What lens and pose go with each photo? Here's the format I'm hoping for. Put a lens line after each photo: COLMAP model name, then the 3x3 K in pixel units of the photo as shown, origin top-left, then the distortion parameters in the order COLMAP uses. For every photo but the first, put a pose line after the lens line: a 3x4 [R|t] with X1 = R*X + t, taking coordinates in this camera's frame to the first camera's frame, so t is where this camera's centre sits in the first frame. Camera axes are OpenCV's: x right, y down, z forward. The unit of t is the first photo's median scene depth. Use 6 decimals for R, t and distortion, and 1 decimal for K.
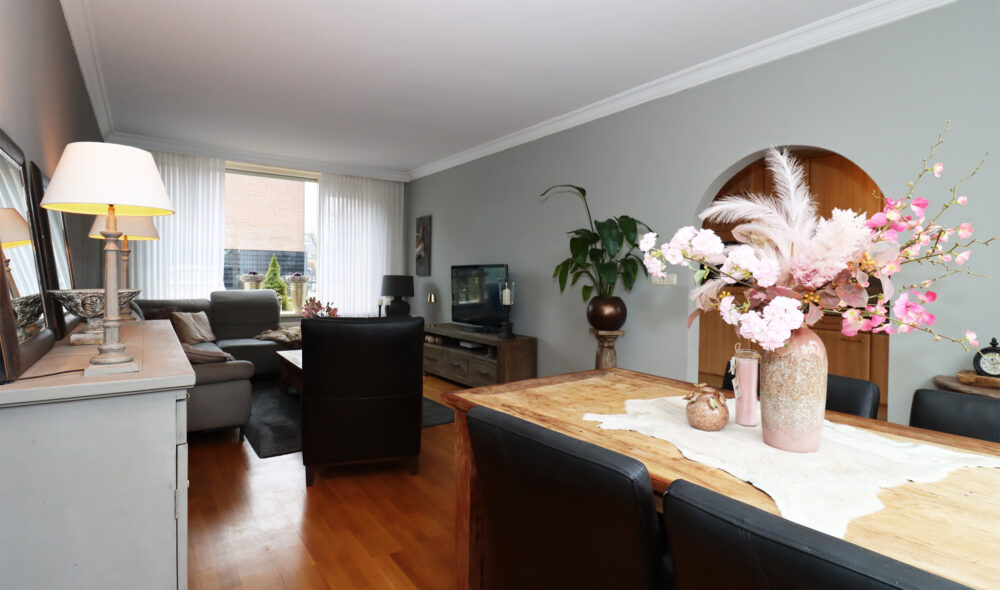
lens RADIAL K [[515.6, 0, 499.9], [0, 515.6, 277.6], [0, 0, 1]] dist [0.000903, 0.000213]
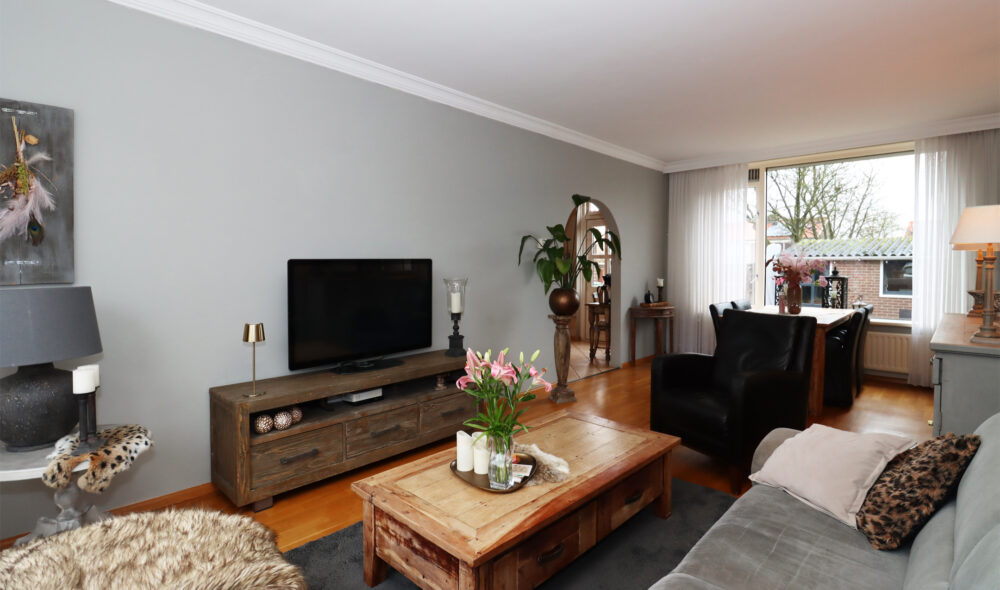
lens RADIAL K [[515.6, 0, 499.9], [0, 515.6, 277.6], [0, 0, 1]] dist [0.000903, 0.000213]
pose [[-0.227470, -0.038152, 0.973037, -0.747889], [0.007390, 0.999136, 0.040903, -0.029194], [-0.973757, 0.016495, -0.226991, 1.105570]]
